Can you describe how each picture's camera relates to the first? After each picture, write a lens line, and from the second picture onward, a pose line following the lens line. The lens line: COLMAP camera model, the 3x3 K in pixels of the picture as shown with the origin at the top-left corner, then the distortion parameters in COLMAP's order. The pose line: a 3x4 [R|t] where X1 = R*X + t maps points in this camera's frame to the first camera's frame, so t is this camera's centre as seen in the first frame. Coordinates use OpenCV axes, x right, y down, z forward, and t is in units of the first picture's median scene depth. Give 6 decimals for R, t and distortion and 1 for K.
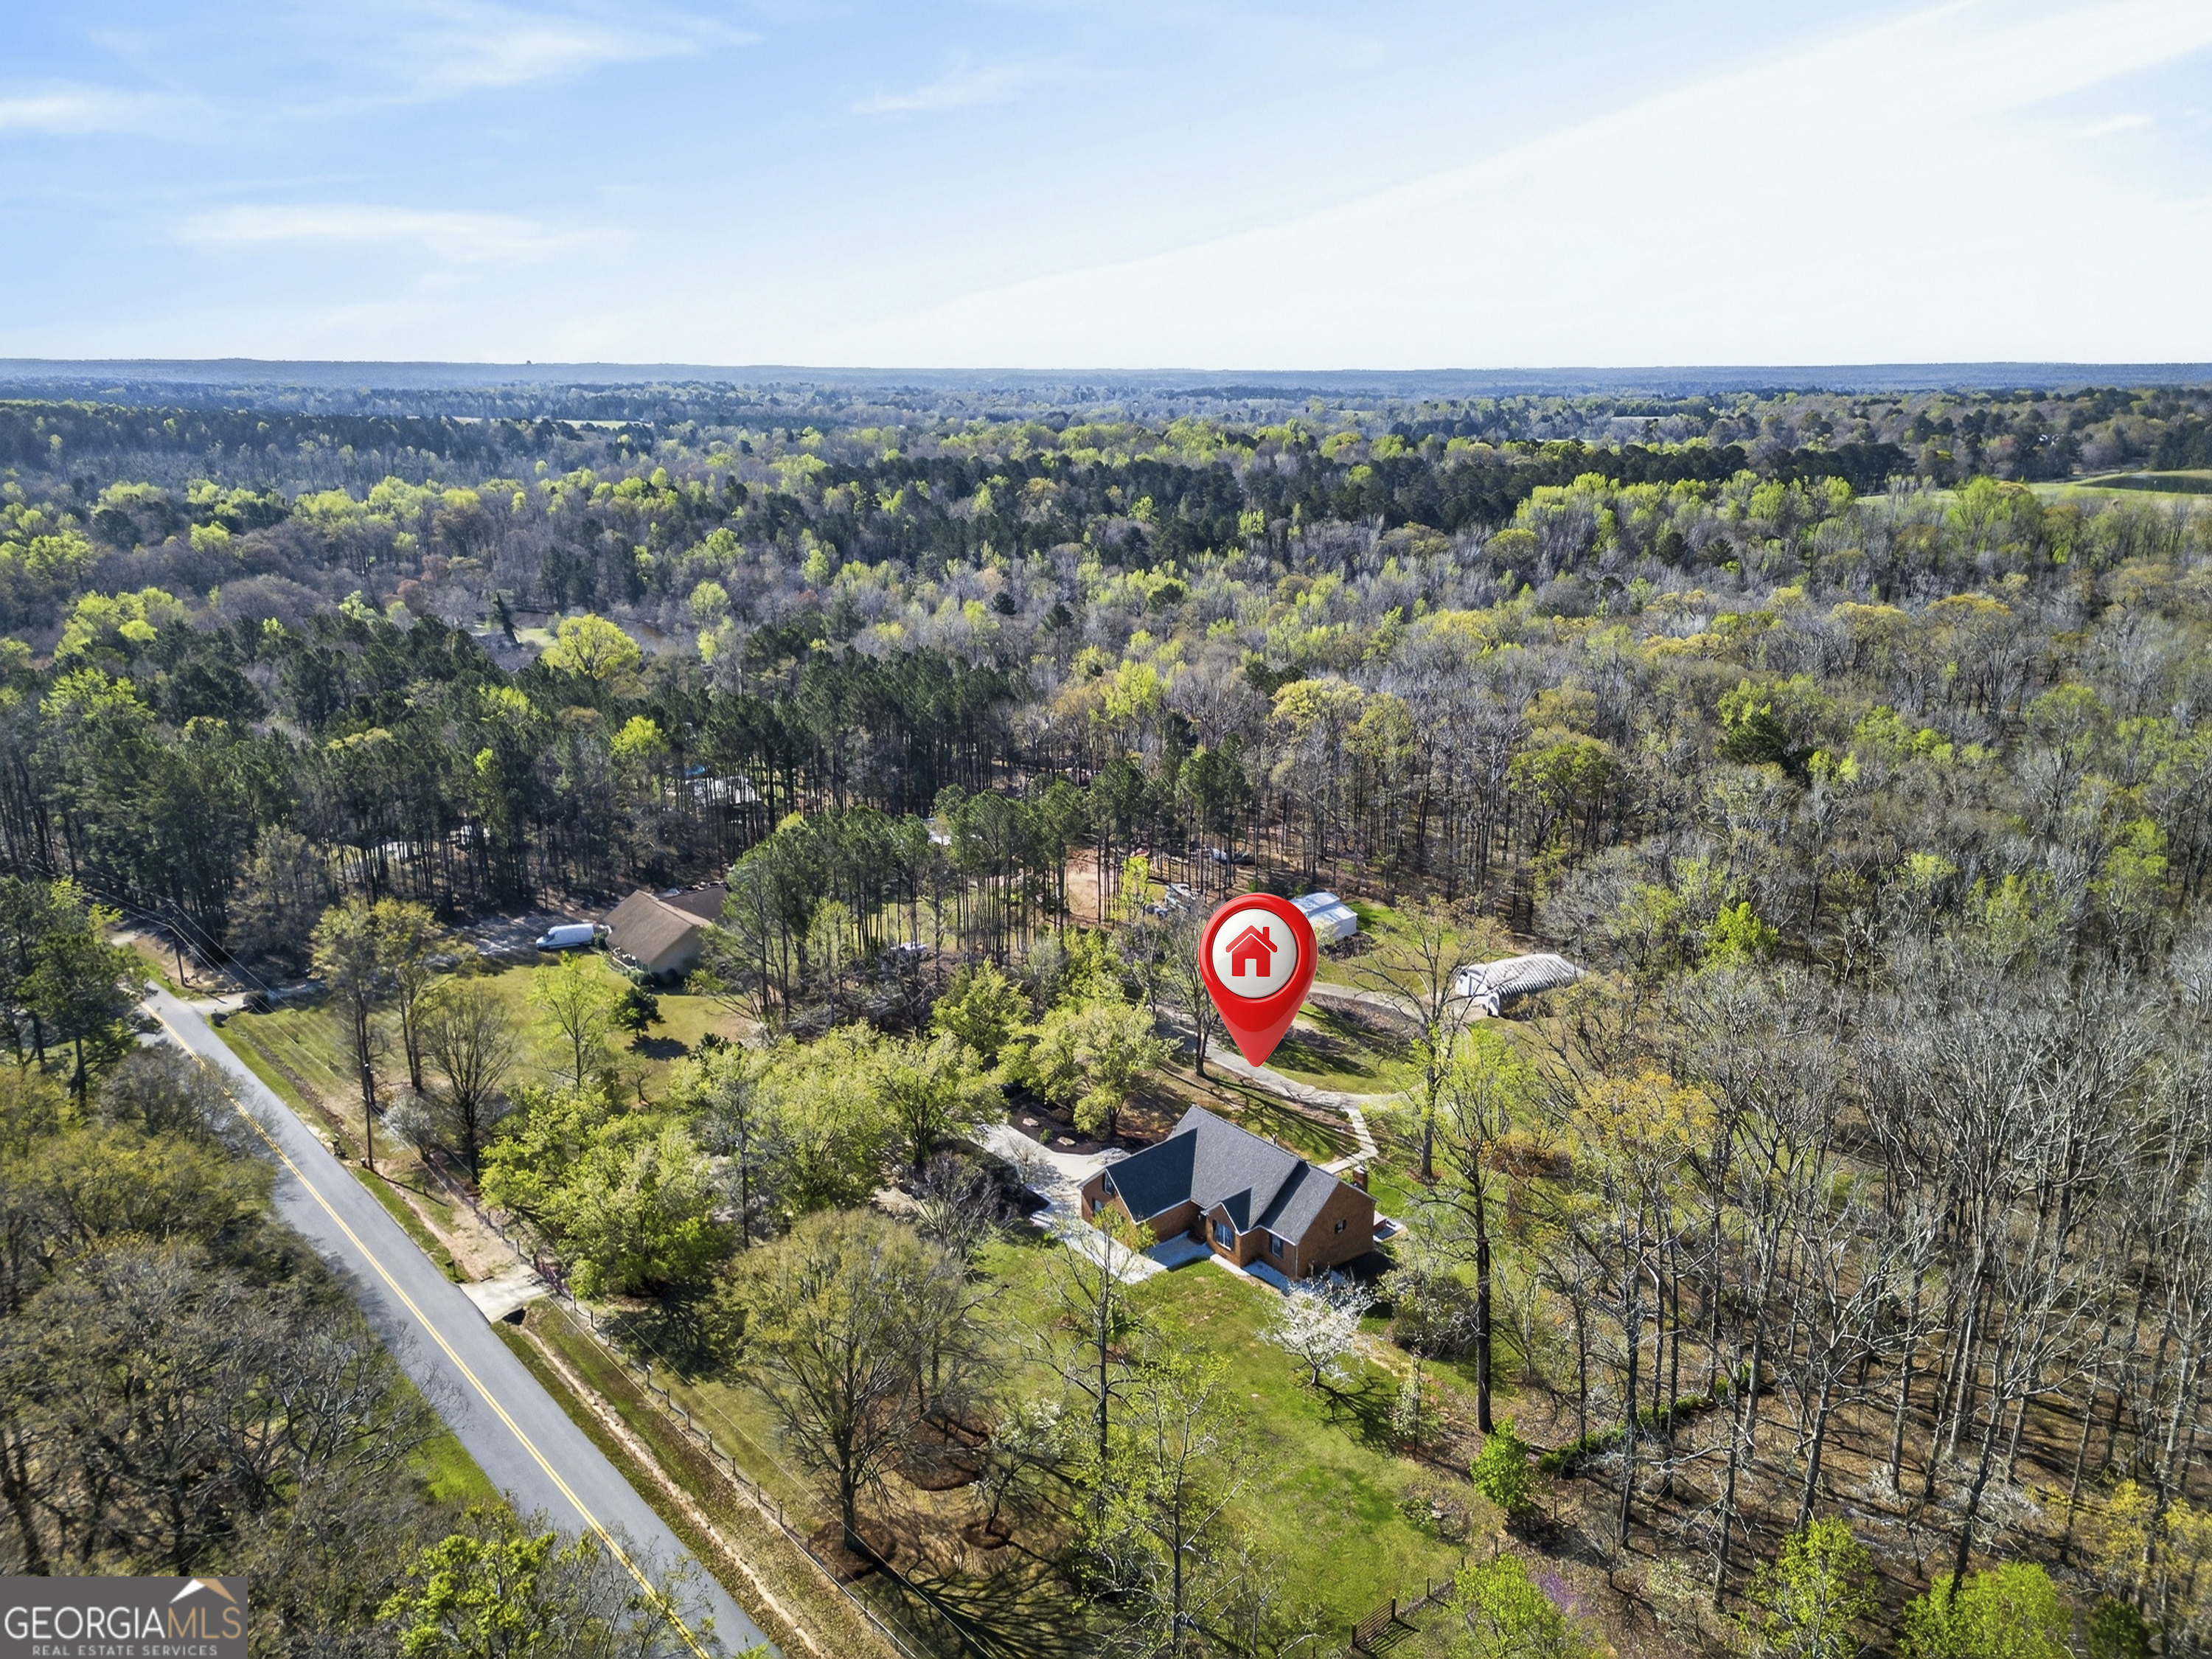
lens RADIAL K [[1552.6, 0, 1097.1], [0, 1552.6, 841.5], [0, 0, 1]] dist [0.077424, -0.074648]
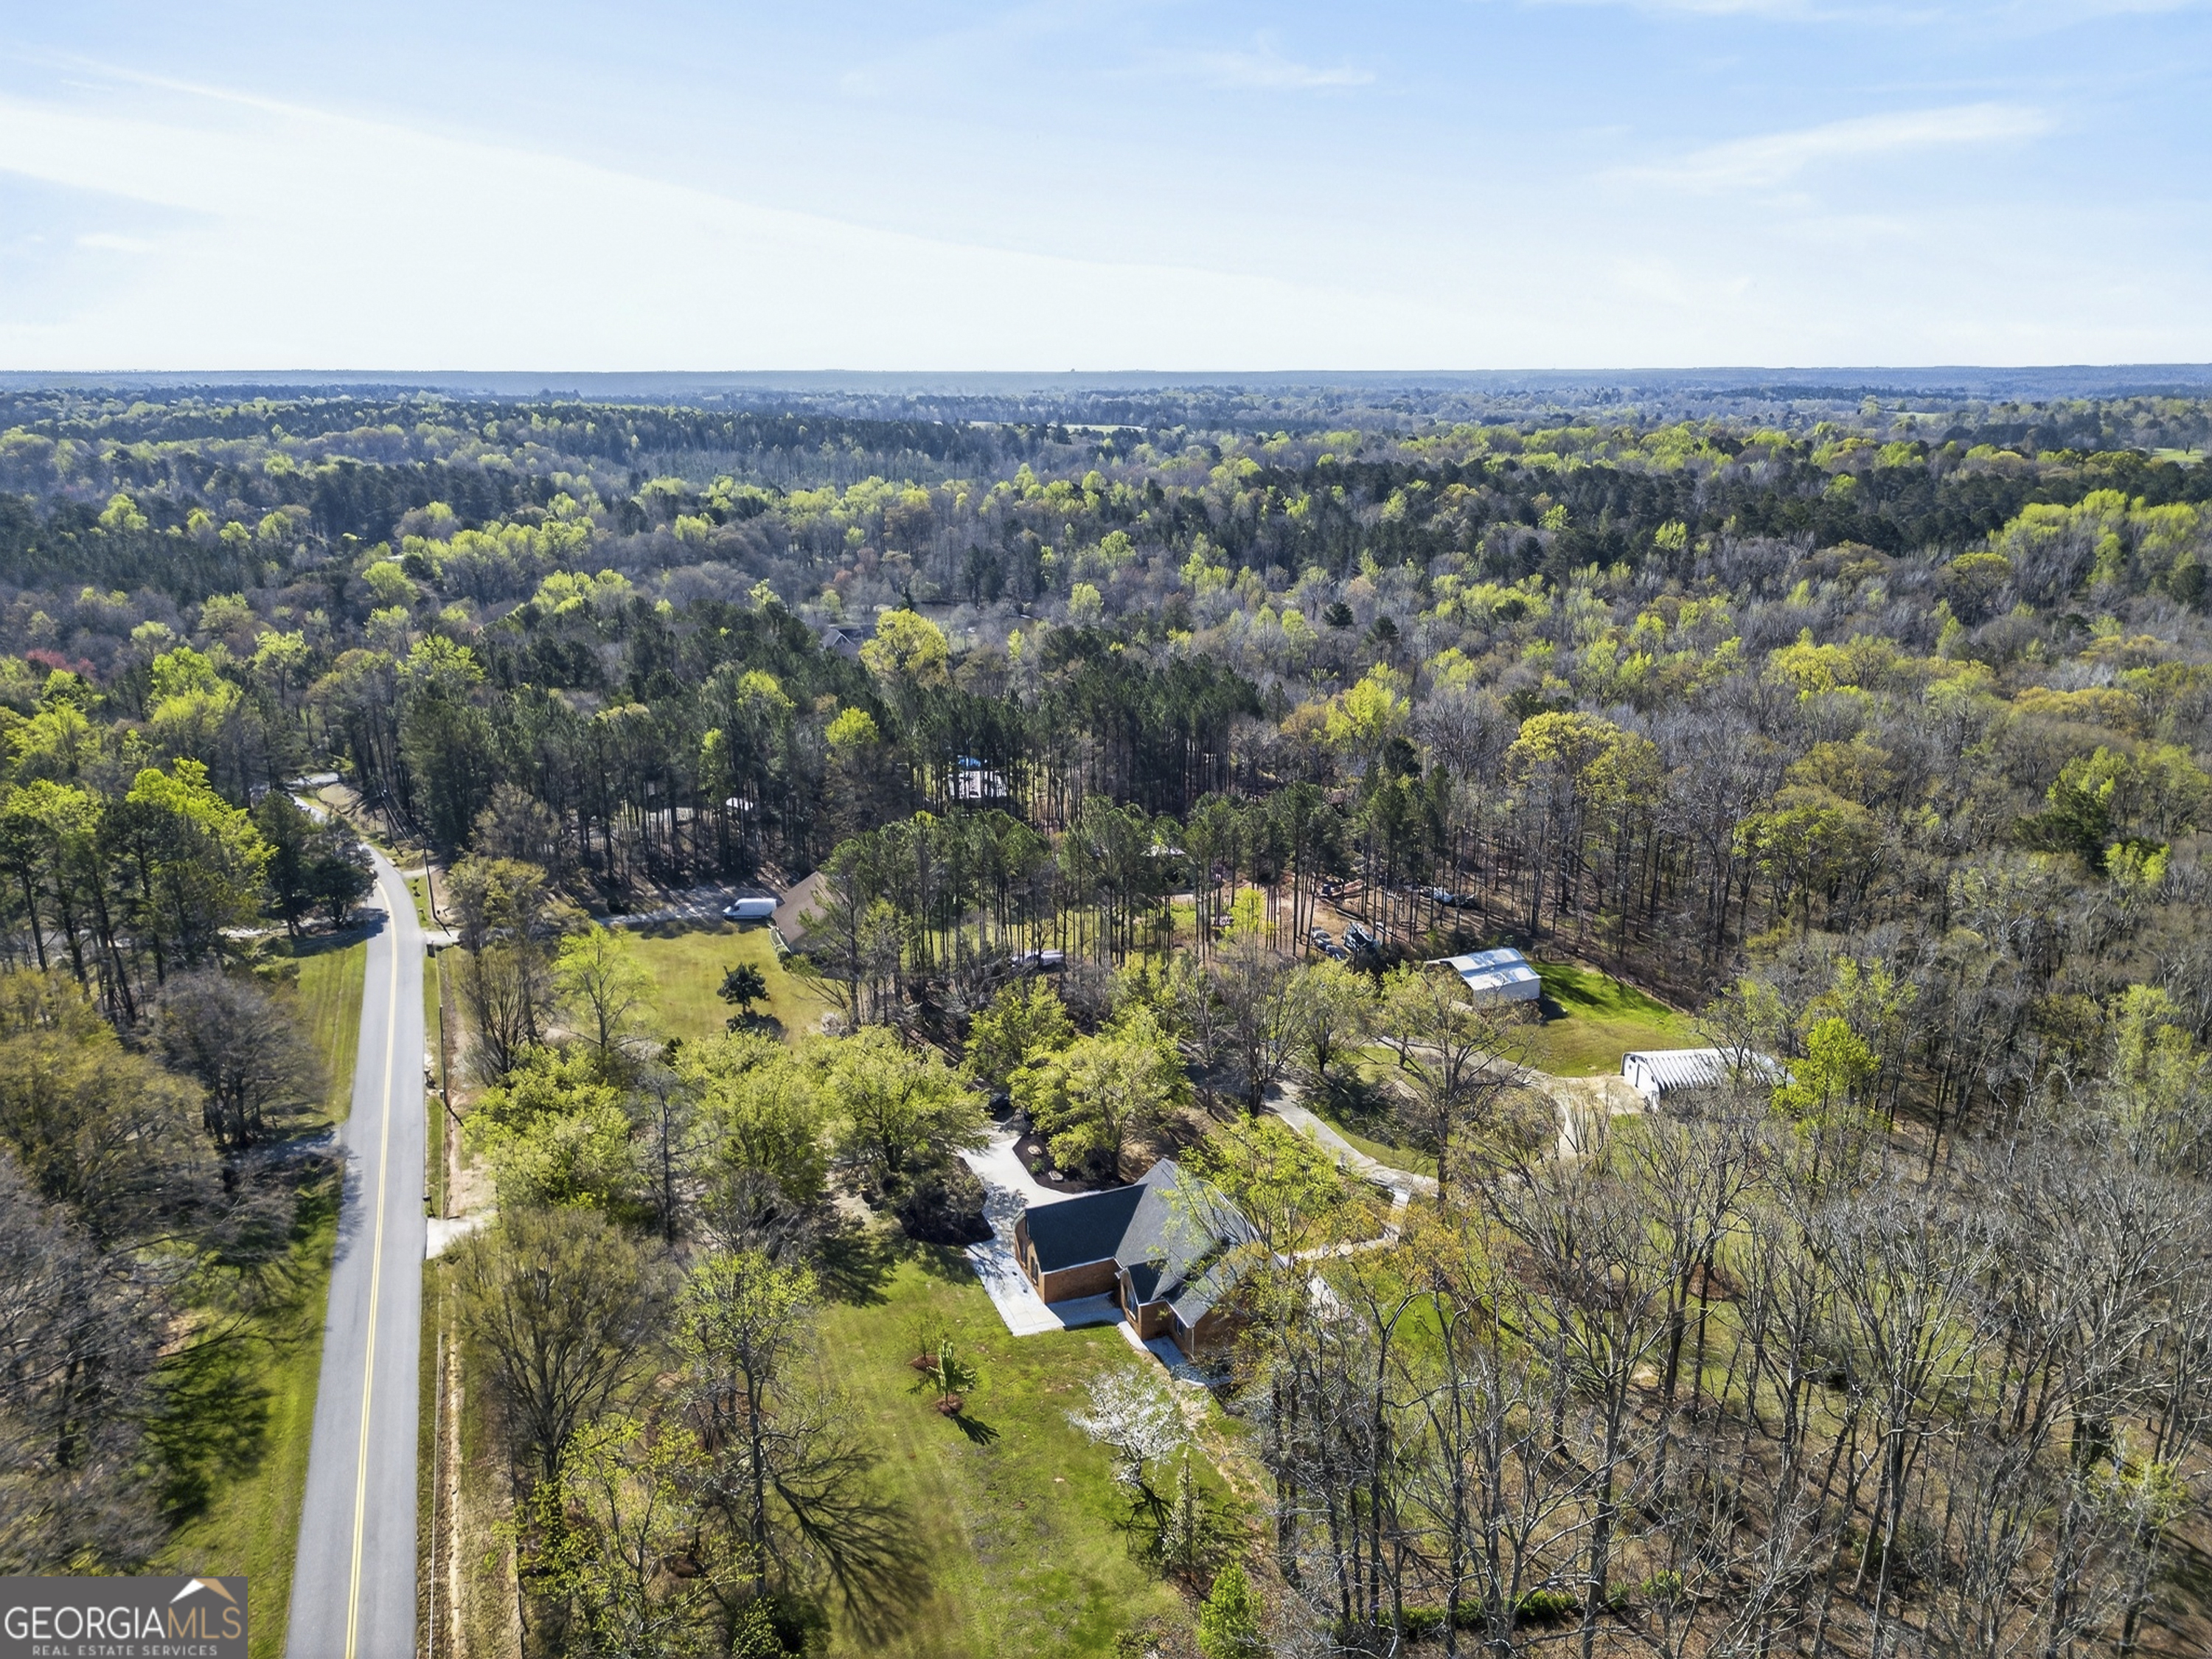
lens RADIAL K [[1552.6, 0, 1100.6], [0, 1552.6, 839.7], [0, 0, 1]] dist [0.077424, -0.074648]
pose [[0.944980, 0.090351, -0.314403, 0.095610], [-0.091339, 0.995752, 0.011619, -0.009067], [0.314117, 0.017737, 0.949219, 0.030448]]
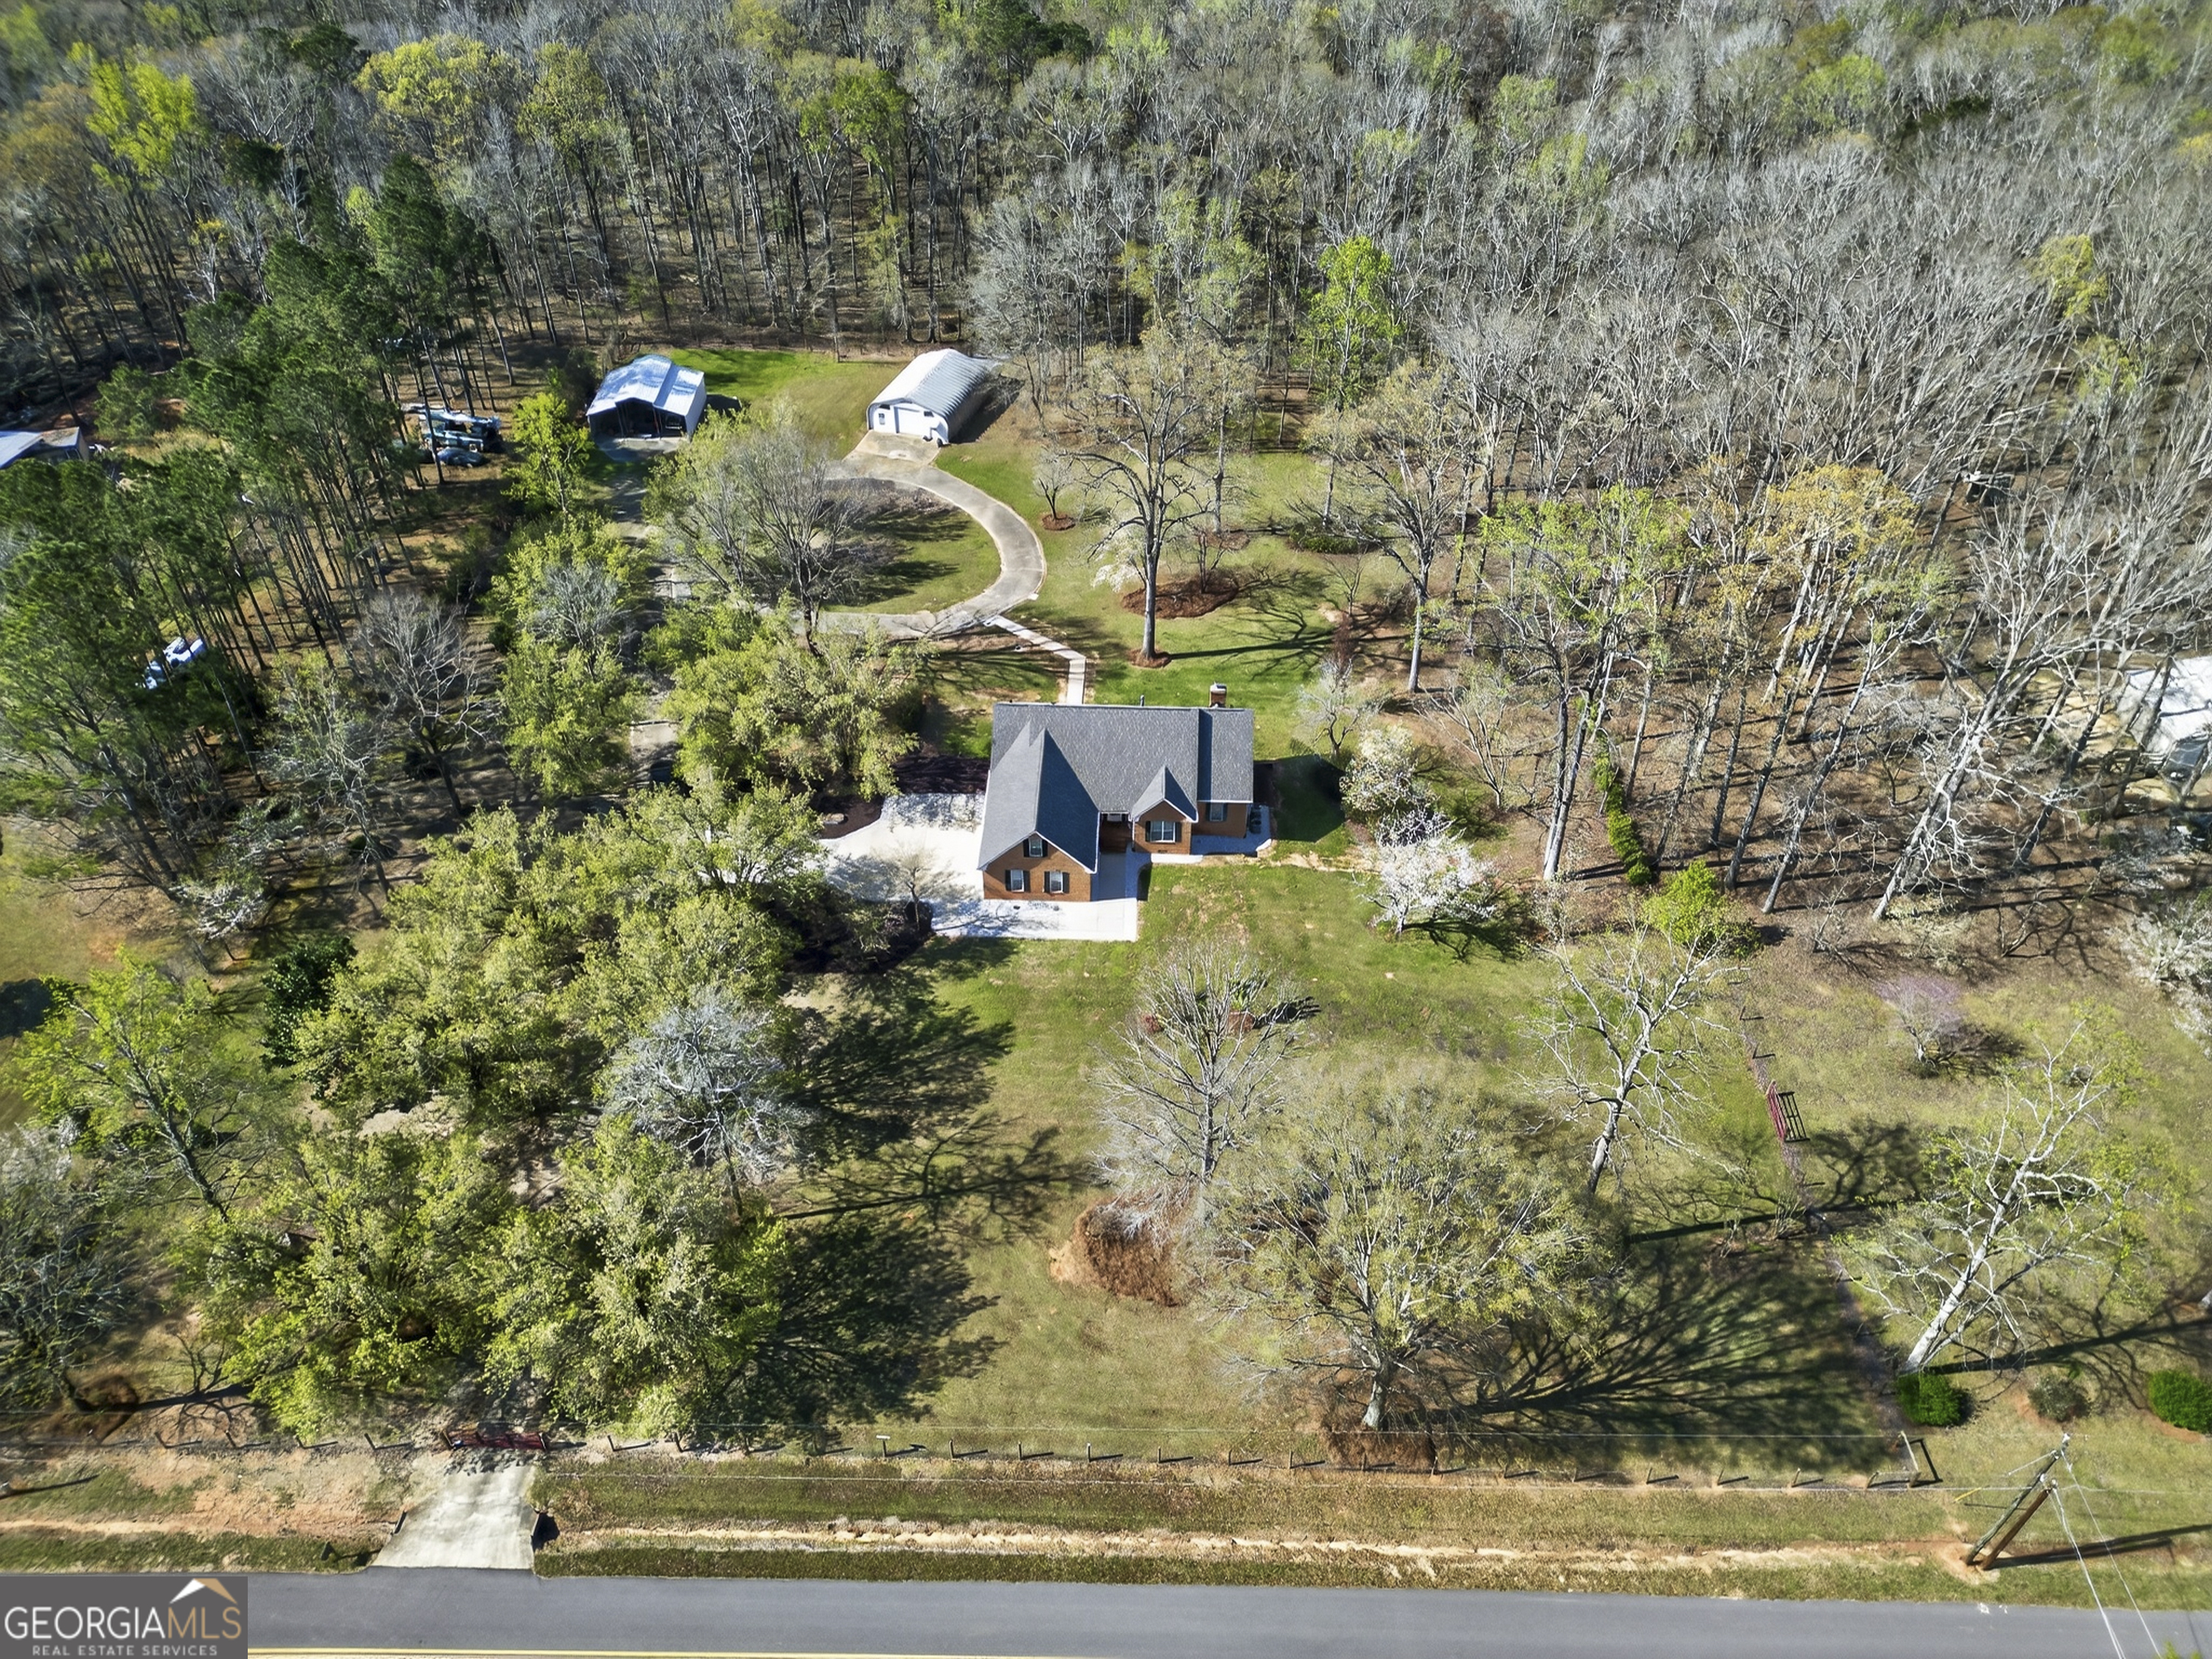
lens RADIAL K [[1552.6, 0, 1104.8], [0, 1552.6, 826.4], [0, 0, 1]] dist [0.077424, -0.074648]
pose [[0.675909, -0.473323, 0.564900, -0.115421], [0.206851, 0.857530, 0.471015, -0.040686], [-0.707361, -0.201513, 0.677519, 0.135190]]
